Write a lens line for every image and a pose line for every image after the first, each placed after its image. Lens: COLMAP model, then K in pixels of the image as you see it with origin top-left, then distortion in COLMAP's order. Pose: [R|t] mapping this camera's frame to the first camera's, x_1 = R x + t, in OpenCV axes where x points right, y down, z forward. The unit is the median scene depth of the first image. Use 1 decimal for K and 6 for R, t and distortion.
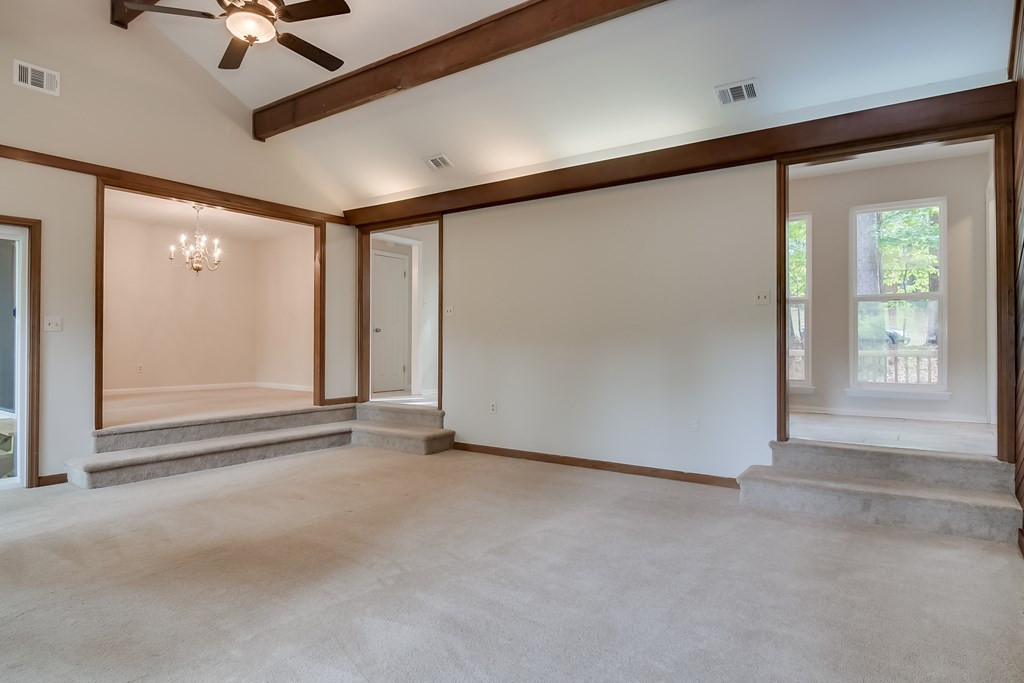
lens RADIAL K [[603.2, 0, 512.0], [0, 603.2, 341.5], [0, 0, 1]] dist [0.001705, -0.001349]
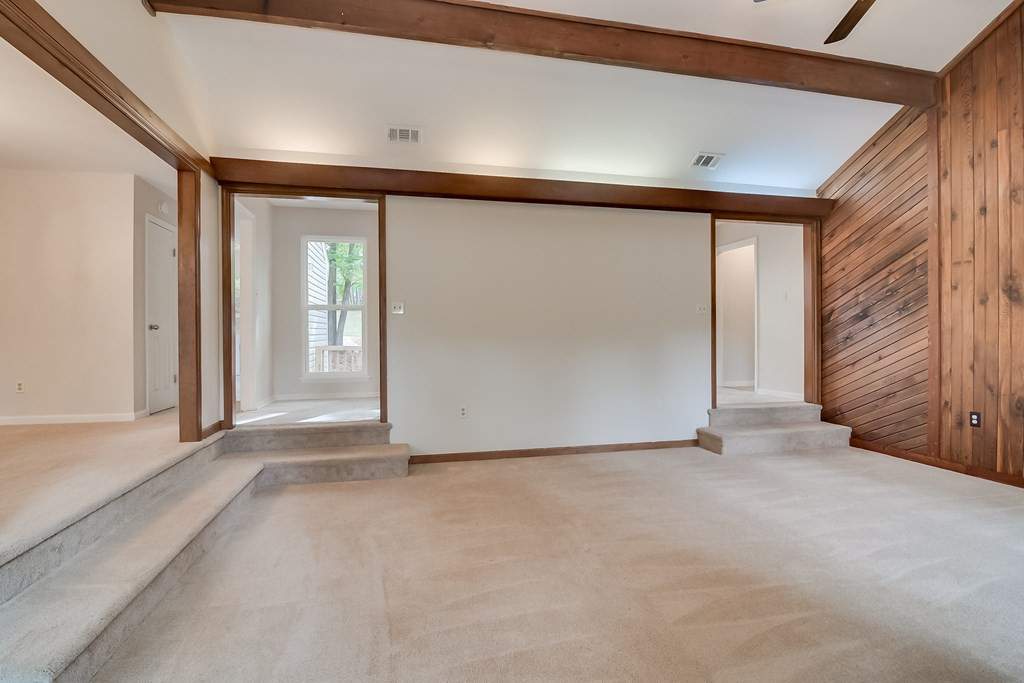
lens RADIAL K [[506.6, 0, 512.0], [0, 506.6, 341.5], [0, 0, 1]] dist [-0.002361, -0.011836]
pose [[0.655732, -0.006928, 0.754962, -0.631850], [0.007613, 0.999968, 0.002564, -0.002387], [-0.754955, 0.004066, 0.655764, 0.455985]]
